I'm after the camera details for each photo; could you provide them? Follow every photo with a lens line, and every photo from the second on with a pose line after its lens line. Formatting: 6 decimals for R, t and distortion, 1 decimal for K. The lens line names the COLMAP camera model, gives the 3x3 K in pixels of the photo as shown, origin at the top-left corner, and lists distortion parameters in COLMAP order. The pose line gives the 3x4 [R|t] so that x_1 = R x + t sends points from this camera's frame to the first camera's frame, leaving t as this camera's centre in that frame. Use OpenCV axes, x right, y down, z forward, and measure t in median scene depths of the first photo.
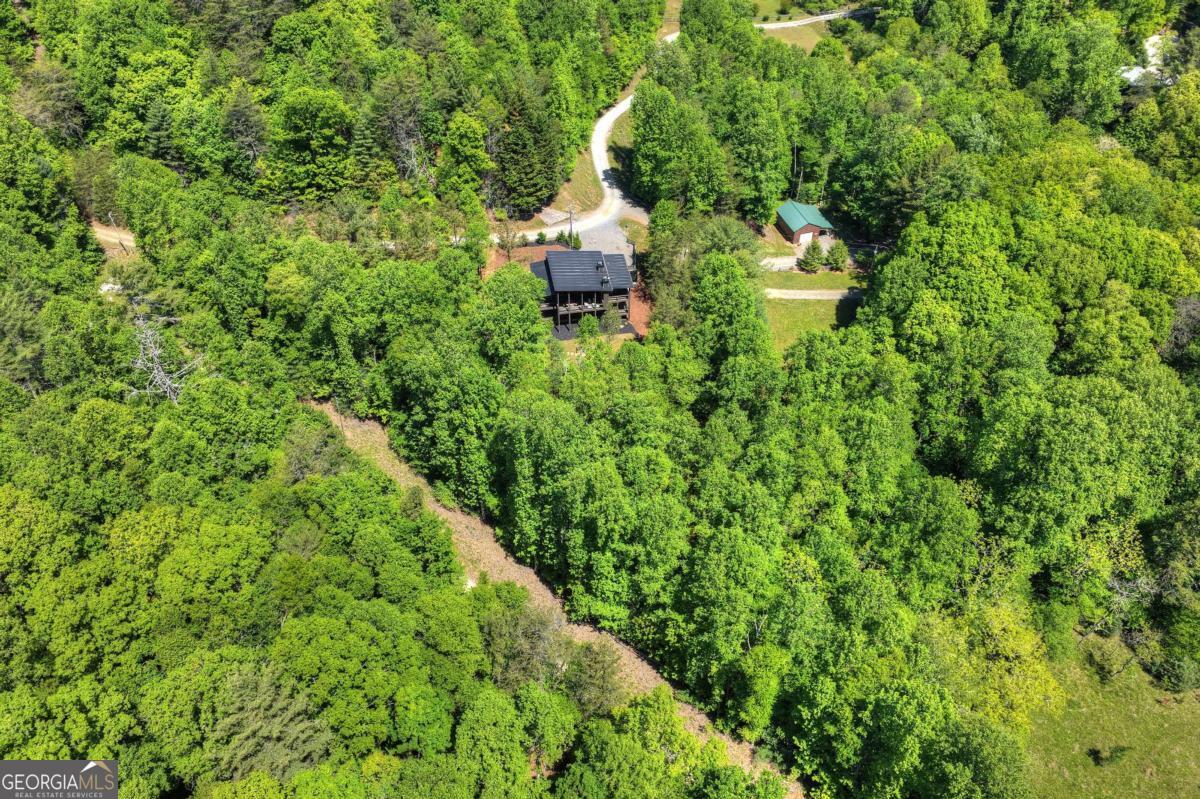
lens RADIAL K [[1012.5, 0, 600.0], [0, 1012.5, 399.5], [0, 0, 1]] dist [-0.005281, 0.013184]
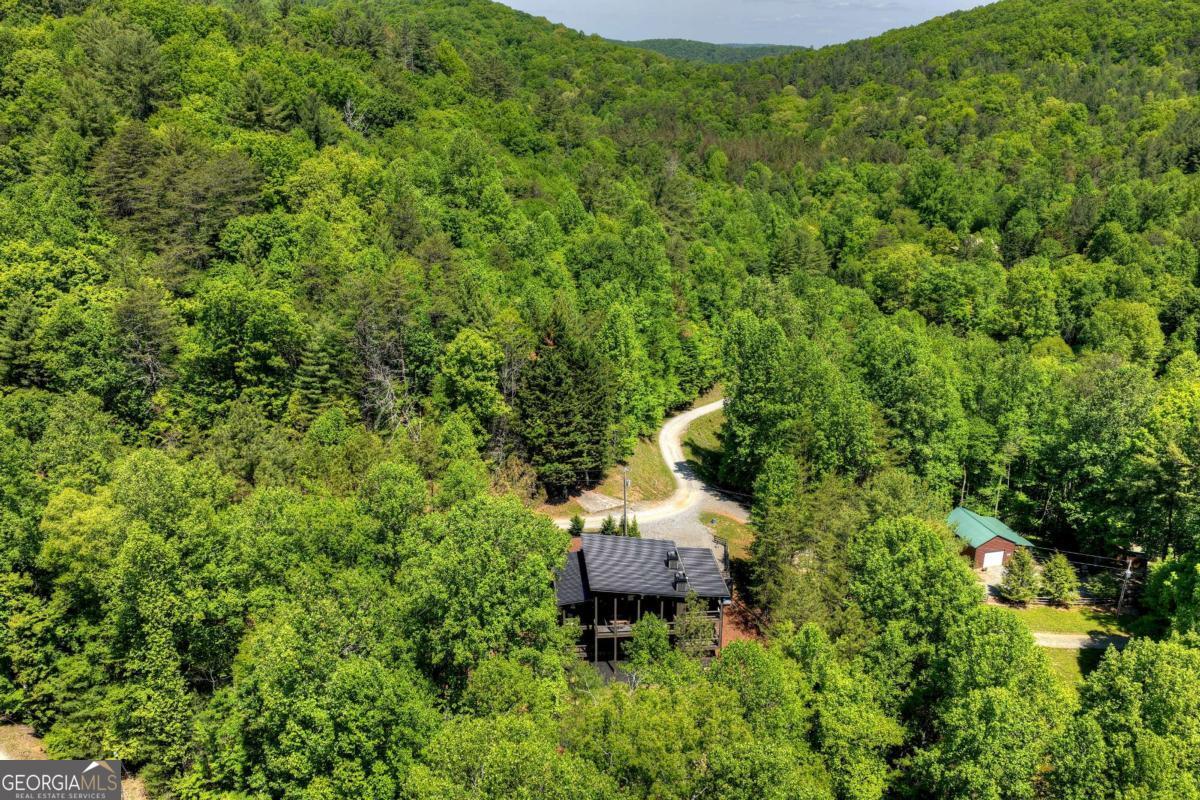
lens RADIAL K [[1012.5, 0, 600.0], [0, 1012.5, 400.0], [0, 0, 1]] dist [-0.005281, 0.013184]
pose [[0.997492, 0.026815, -0.065501, -0.005007], [-0.051309, 0.911432, -0.408240, 0.023672], [0.048753, 0.410577, 0.910522, 0.409605]]
